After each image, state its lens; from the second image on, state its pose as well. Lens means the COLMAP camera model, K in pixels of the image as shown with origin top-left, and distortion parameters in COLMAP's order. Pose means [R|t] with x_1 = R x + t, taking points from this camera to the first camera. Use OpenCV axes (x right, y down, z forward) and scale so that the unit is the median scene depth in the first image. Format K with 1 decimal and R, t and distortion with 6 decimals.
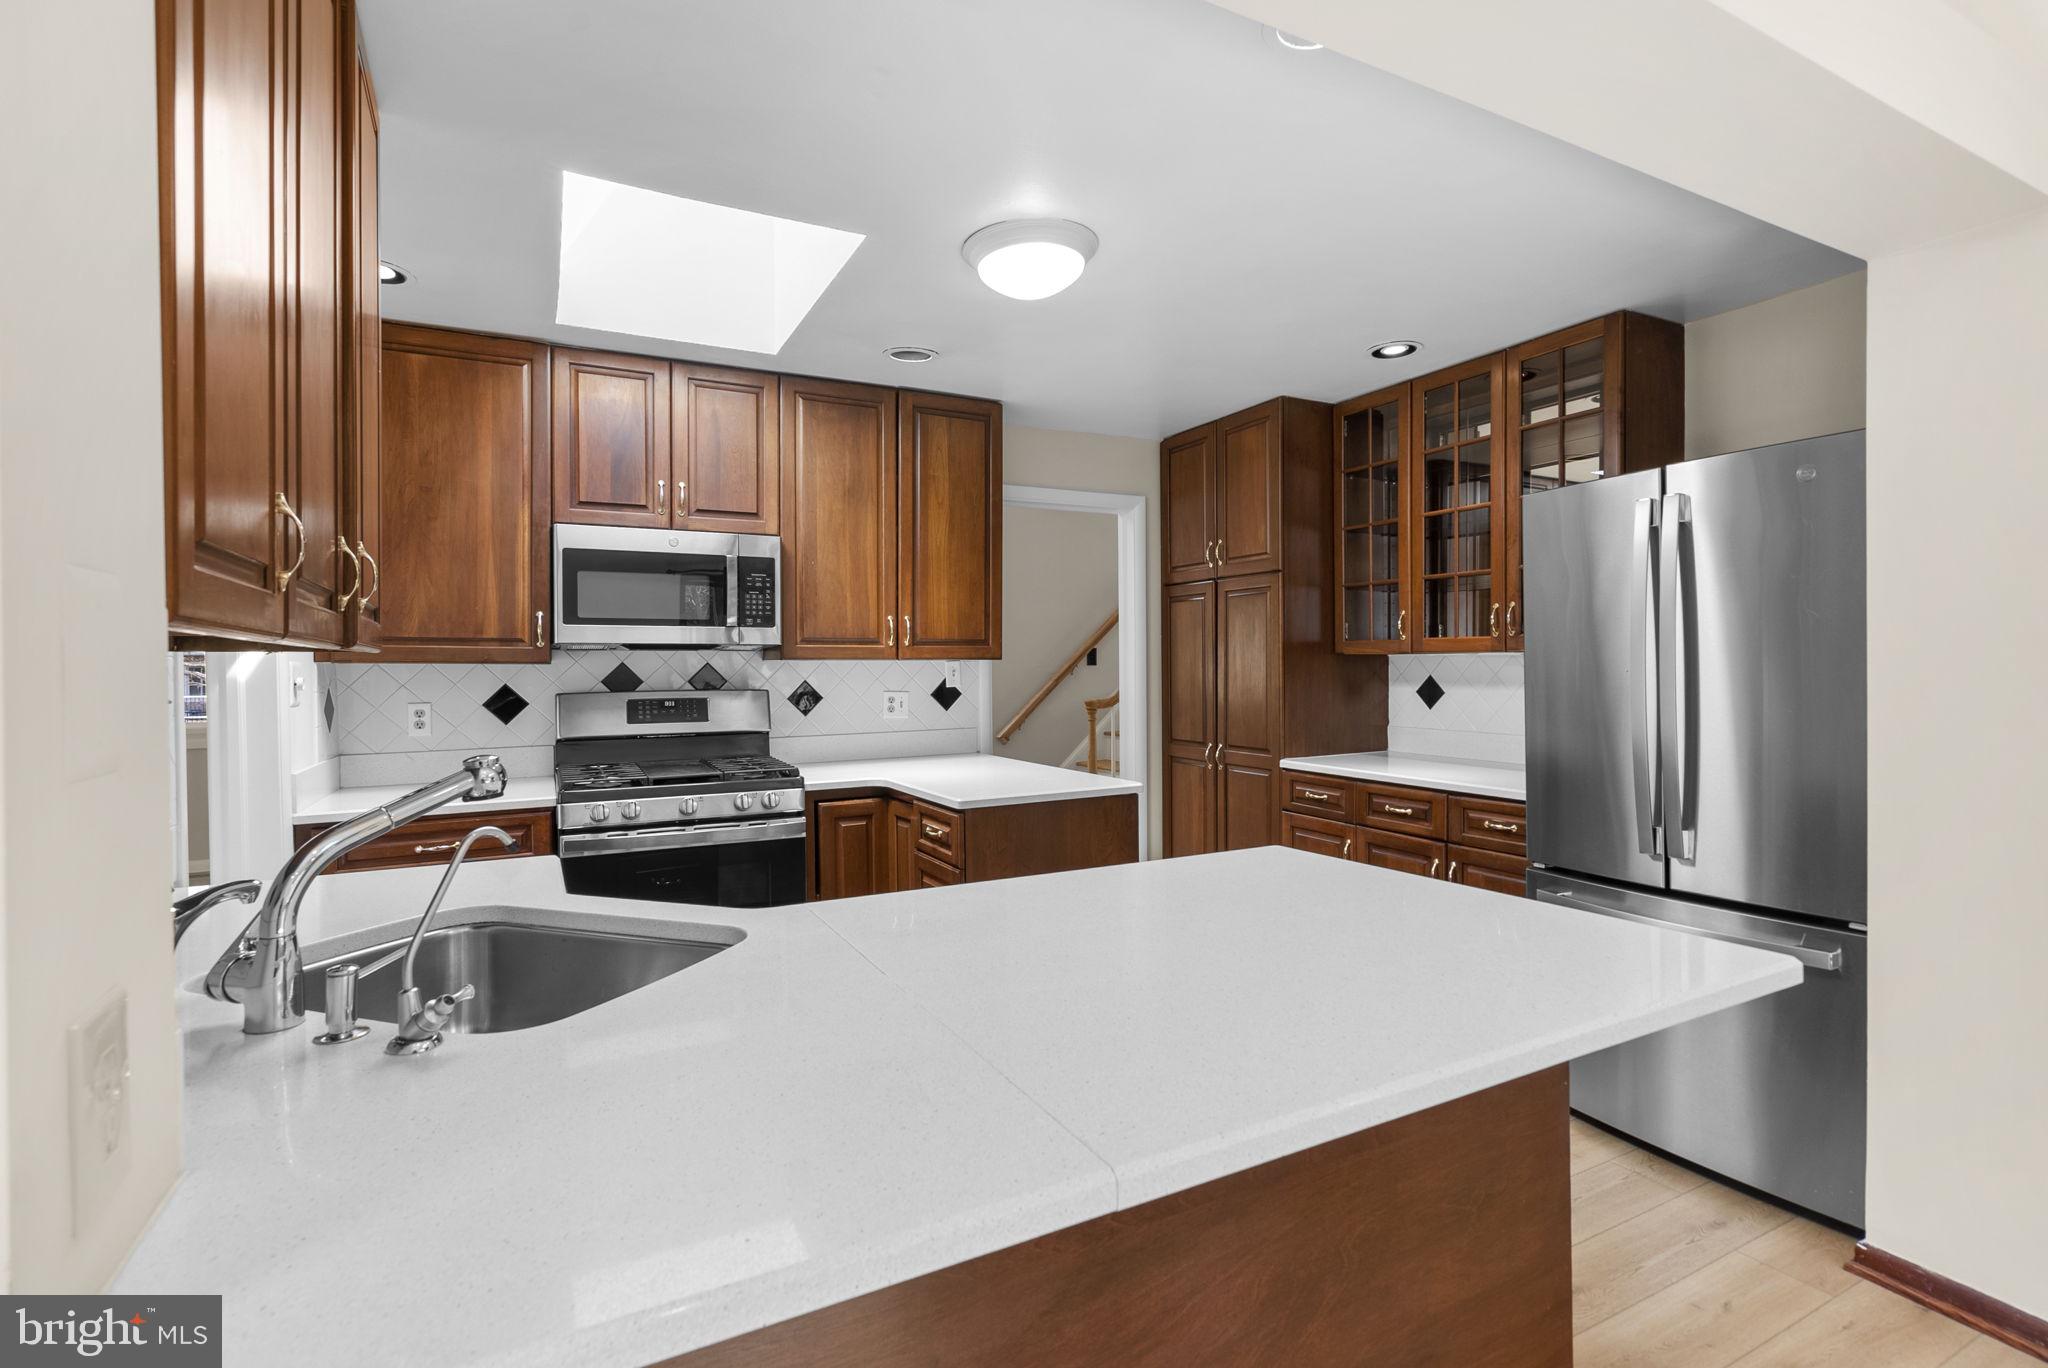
lens RADIAL K [[943.1, 0, 1012.7], [0, 943.1, 673.0], [0, 0, 1]] dist [-0.002075, -0.000183]
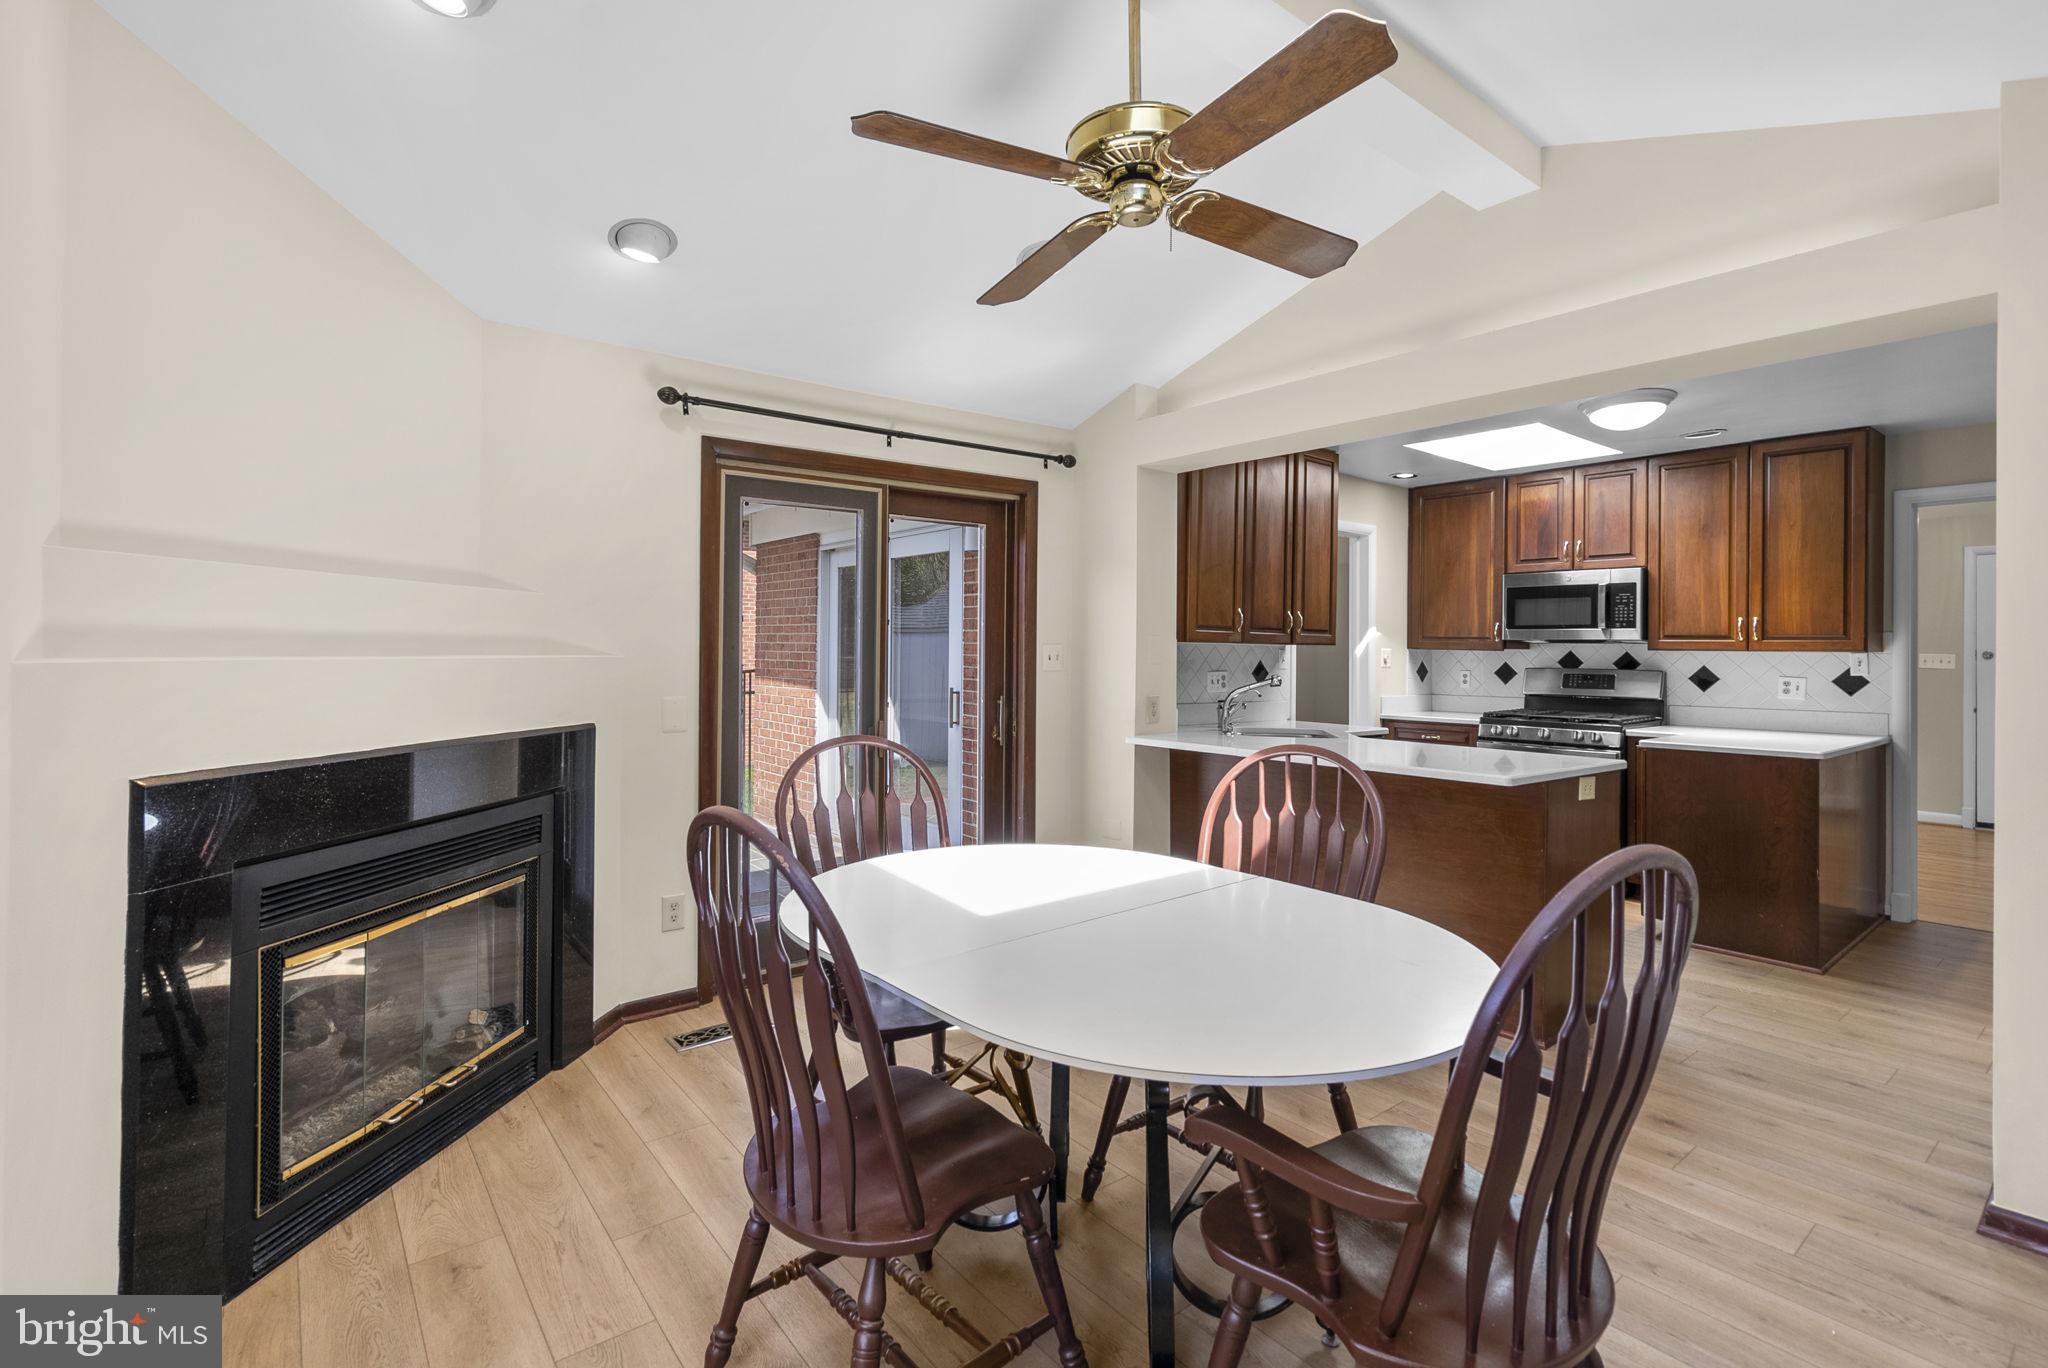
lens RADIAL K [[943.1, 0, 1033.0], [0, 943.1, 647.4], [0, 0, 1]] dist [-0.002075, -0.000183]
pose [[0.209400, 0.007425, -0.977802, 0.973688], [-0.019322, 0.999807, 0.003455, -0.004542], [0.977639, 0.018170, 0.209504, -0.242859]]
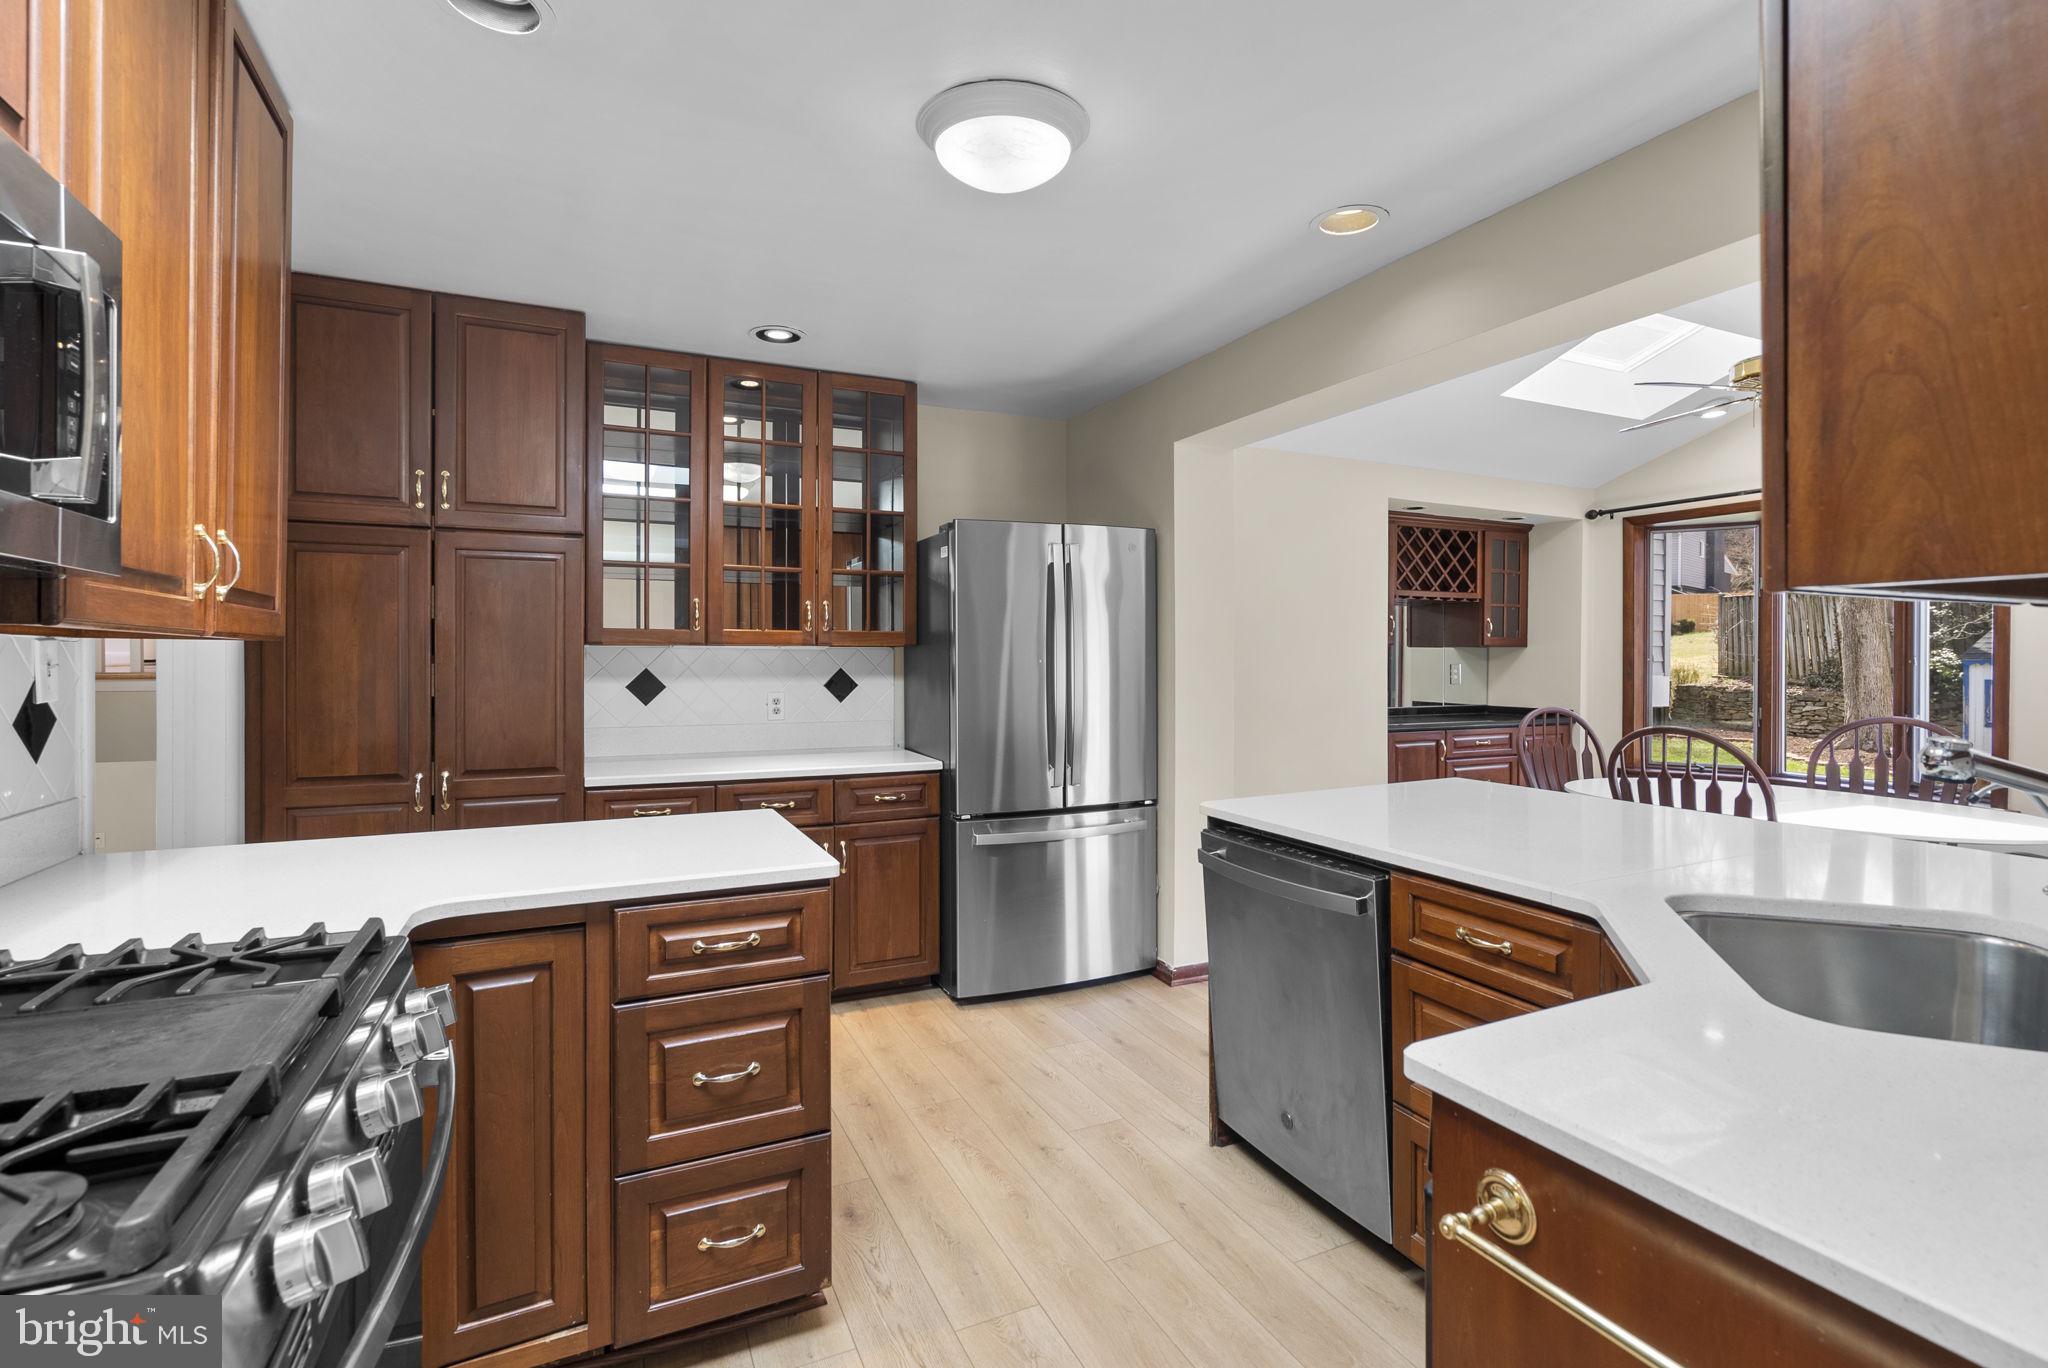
lens RADIAL K [[943.1, 0, 1022.7], [0, 943.1, 665.6], [0, 0, 1]] dist [-0.002075, -0.000183]
pose [[0.040734, 0.002557, 0.999167, -0.525809], [0.007932, 0.999964, -0.002882, 0.004936], [-0.999139, 0.008042, 0.040712, 0.656197]]
